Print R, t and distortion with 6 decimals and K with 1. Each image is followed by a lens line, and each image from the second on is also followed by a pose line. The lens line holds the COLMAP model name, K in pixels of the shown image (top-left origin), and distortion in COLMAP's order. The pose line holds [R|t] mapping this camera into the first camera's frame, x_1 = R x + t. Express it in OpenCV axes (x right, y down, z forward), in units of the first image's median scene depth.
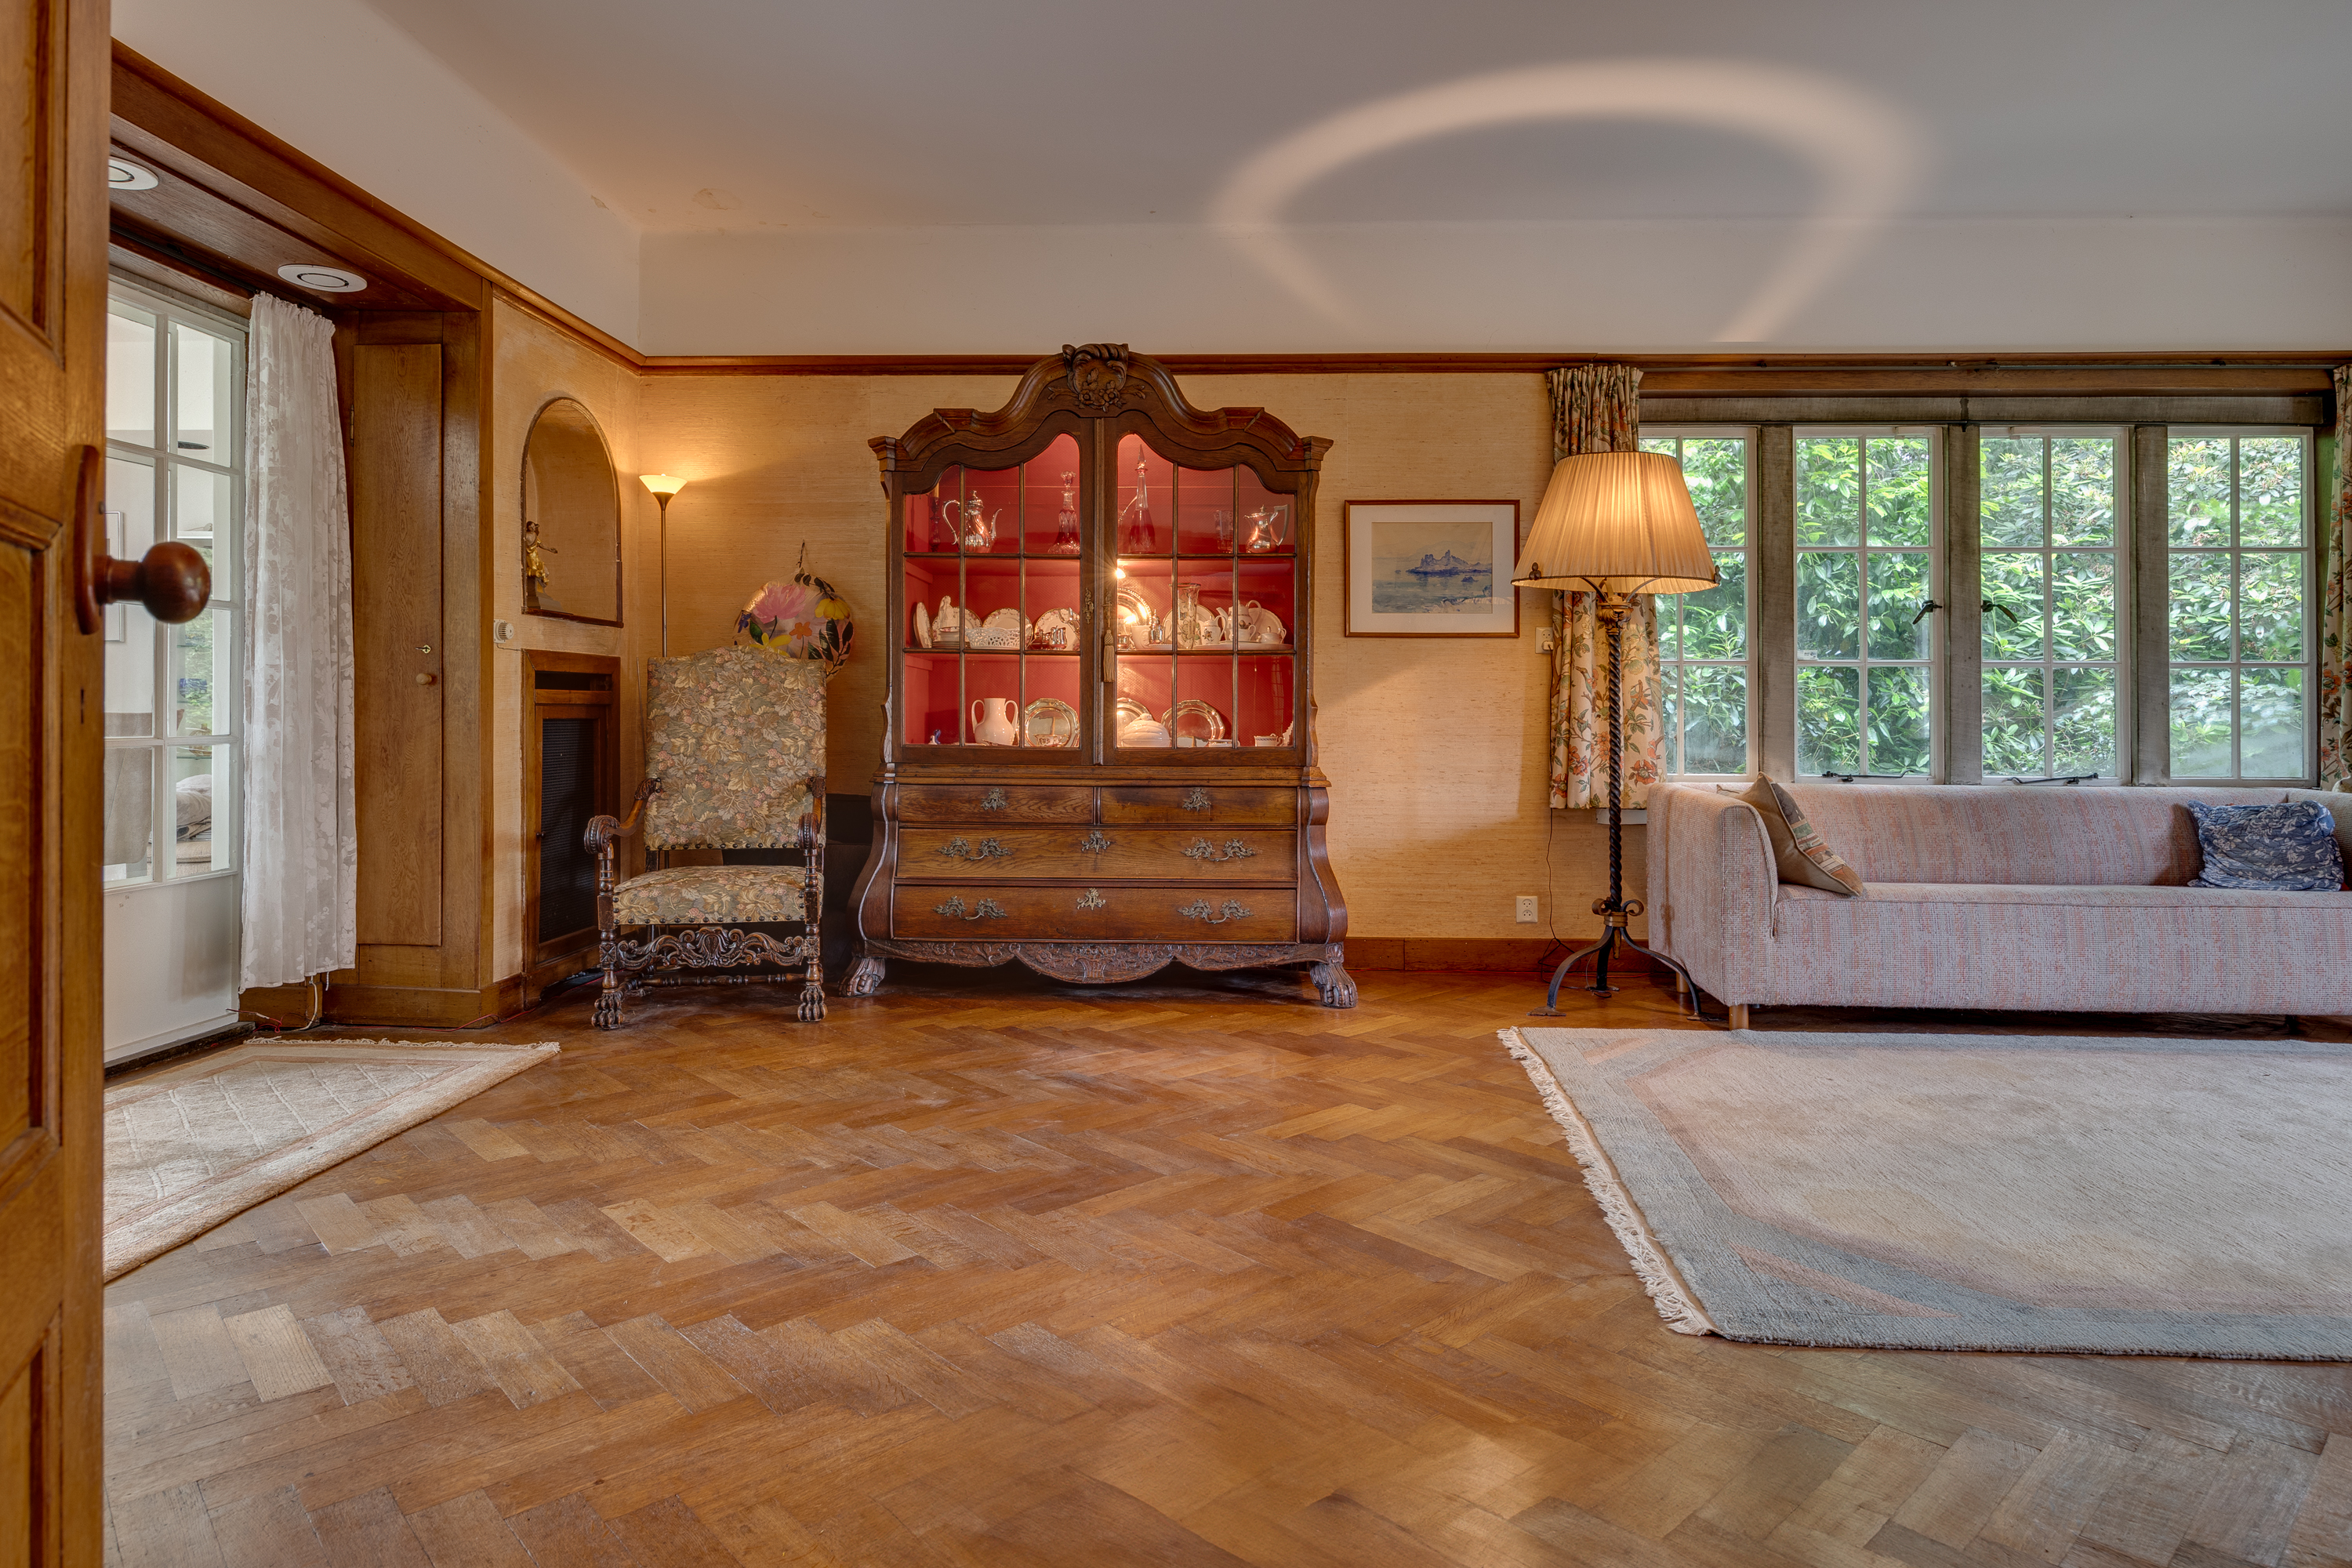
lens RADIAL K [[1490.1, 0, 1159.6], [0, 1490.1, 723.6], [0, 0, 1]] dist [0.000883, 0.001200]
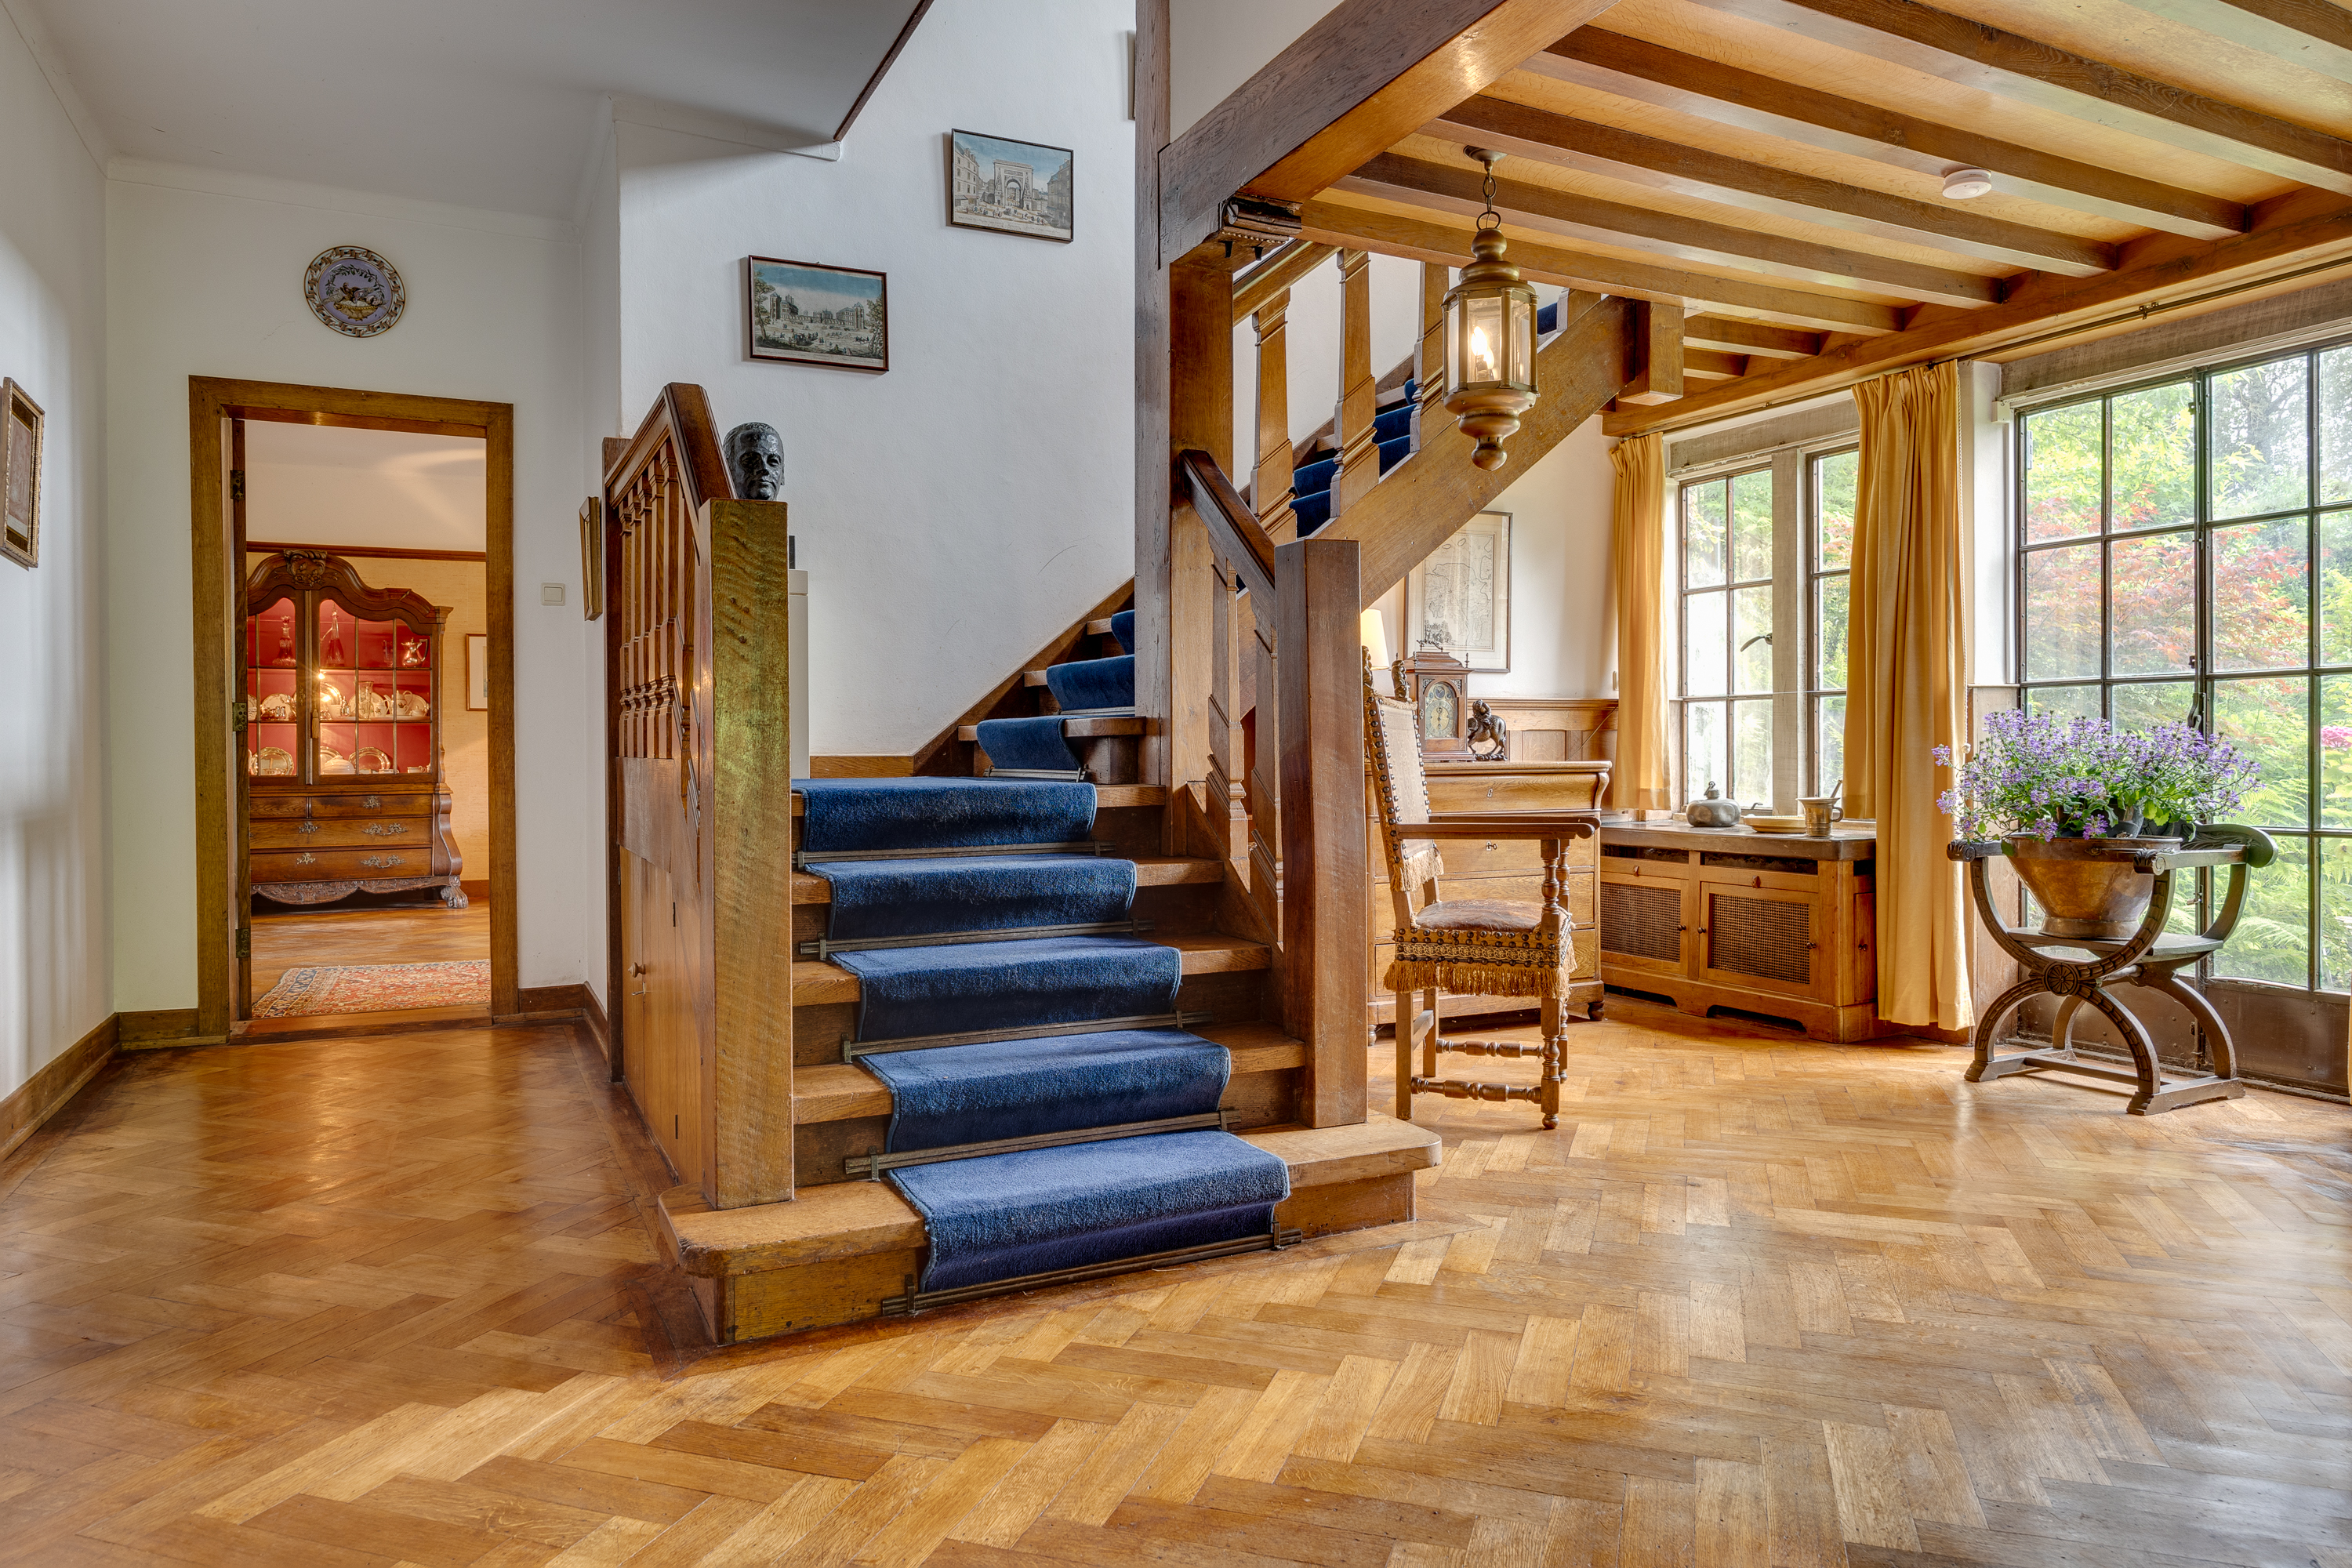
lens RADIAL K [[1490.1, 0, 1156.0], [0, 1490.1, 758.3], [0, 0, 1]] dist [0.000883, 0.001200]
pose [[0.875545, -0.008011, 0.483070, -0.015424], [0.008433, 0.999964, 0.001300, 0.002610], [-0.483063, 0.002935, 0.875581, -1.045819]]
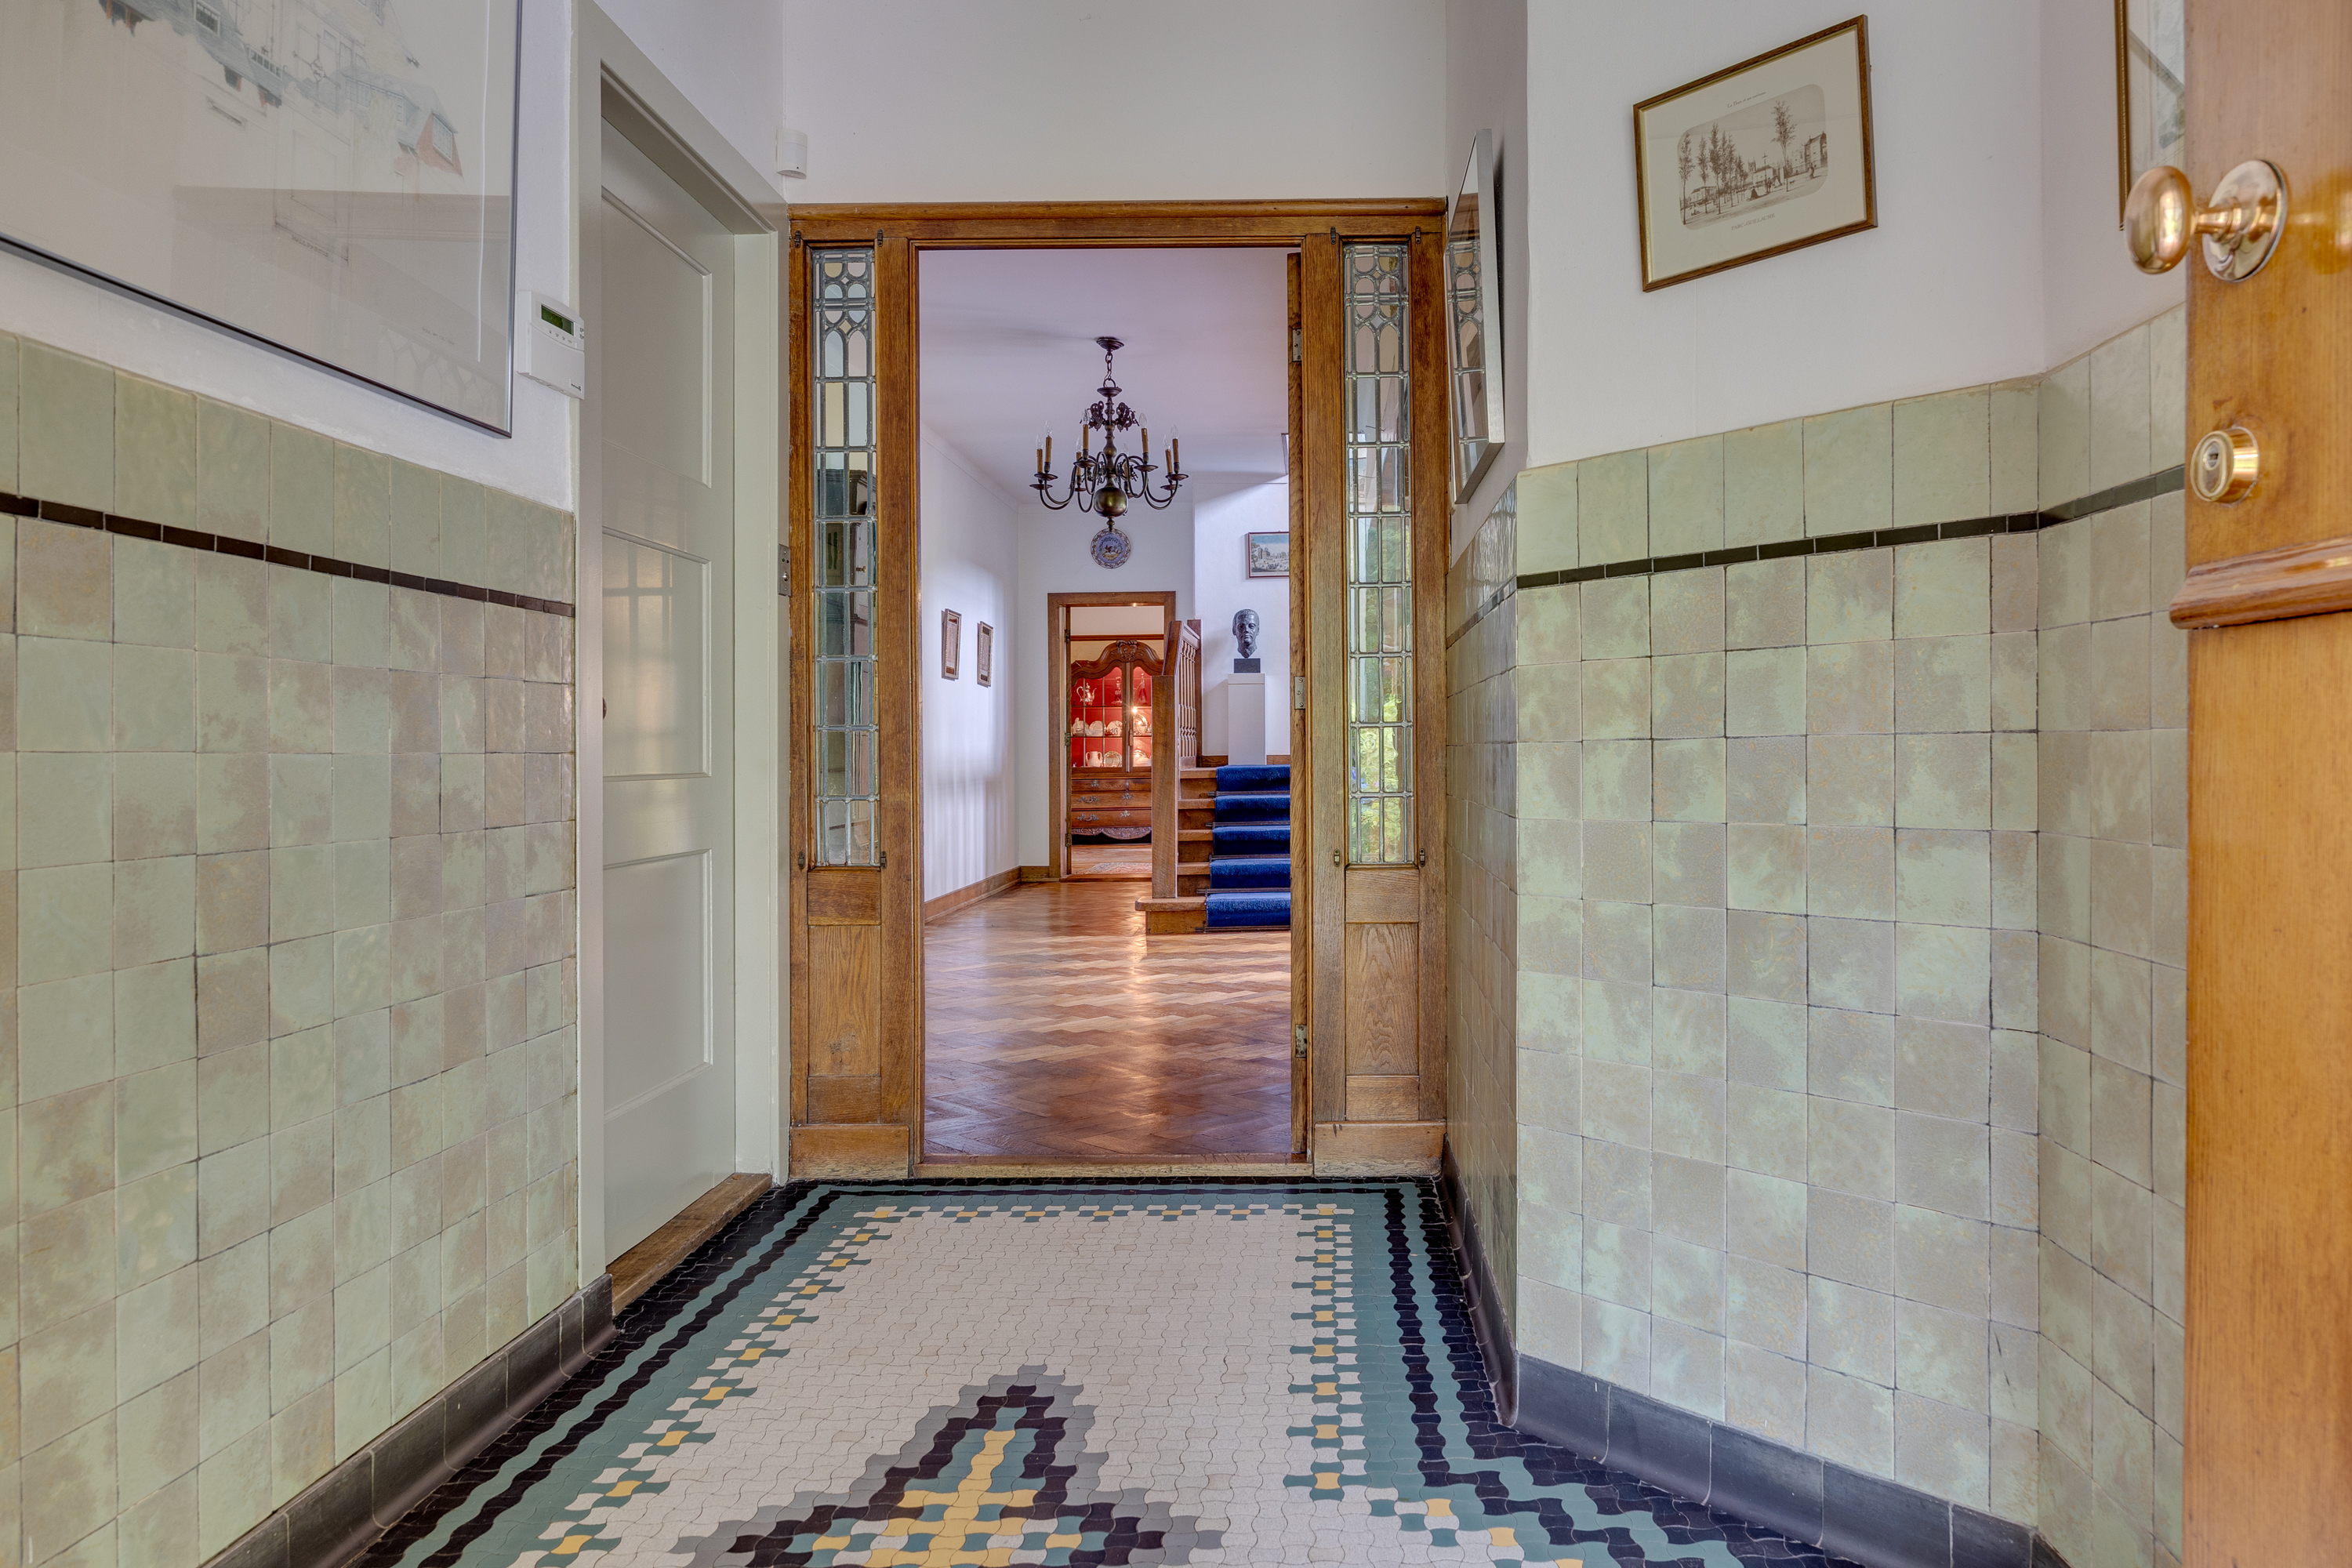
lens RADIAL K [[1490.1, 0, 1180.0], [0, 1490.1, 766.3], [0, 0, 1]] dist [0.000883, 0.001200]
pose [[0.999381, -0.006453, -0.034585, 0.177532], [0.006541, 0.999976, 0.002450, 0.008286], [0.034569, -0.002674, 0.999399, -2.130334]]
